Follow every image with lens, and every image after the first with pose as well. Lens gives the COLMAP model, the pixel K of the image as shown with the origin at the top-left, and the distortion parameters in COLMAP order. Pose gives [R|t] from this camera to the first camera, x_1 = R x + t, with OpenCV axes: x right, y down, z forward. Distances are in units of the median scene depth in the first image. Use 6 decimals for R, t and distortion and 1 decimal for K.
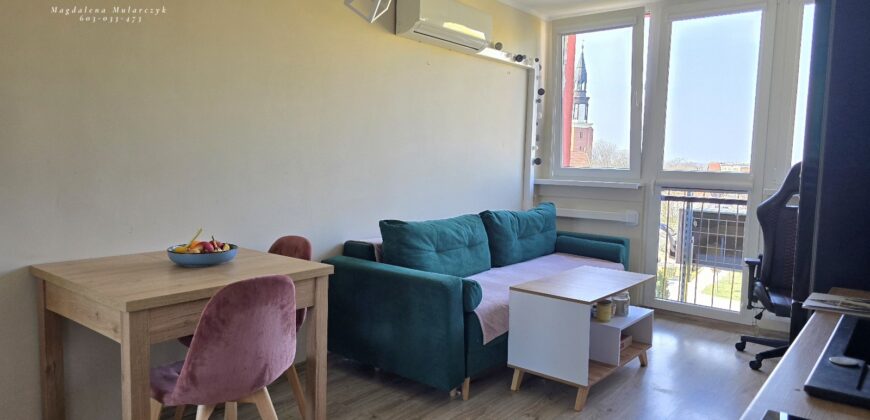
lens RADIAL K [[567.8, 0, 452.9], [0, 567.8, 205.5], [0, 0, 1]] dist [0.004620, -0.000600]
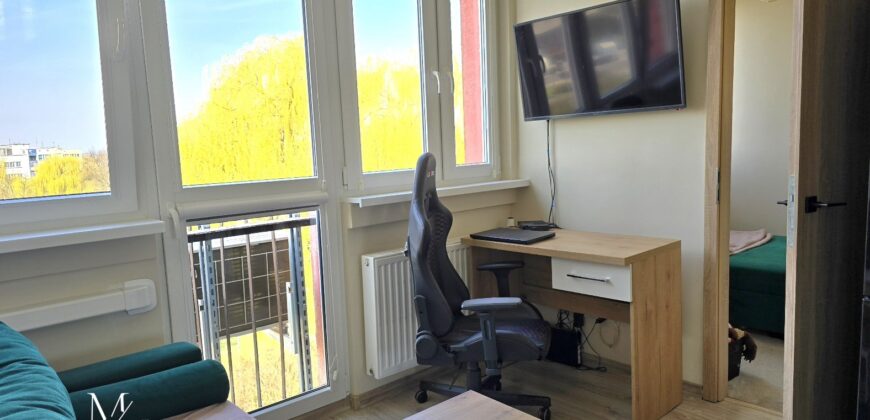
lens RADIAL K [[567.8, 0, 452.9], [0, 567.8, 205.5], [0, 0, 1]] dist [0.004620, -0.000600]
pose [[0.115358, -0.131145, 0.984629, -0.096547], [0.117339, 0.986105, 0.117594, -0.077223], [-0.986369, 0.101970, 0.129143, 0.709667]]
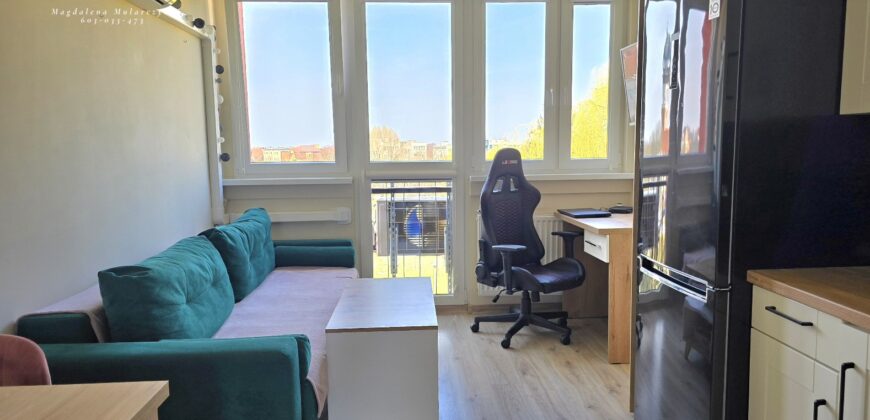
lens RADIAL K [[567.8, 0, 452.9], [0, 567.8, 205.5], [0, 0, 1]] dist [0.004620, -0.000600]
pose [[0.732008, -0.096035, 0.674493, -0.174918], [0.079652, 0.995289, 0.055267, -0.031624], [-0.676624, 0.013269, 0.736210, 0.215265]]
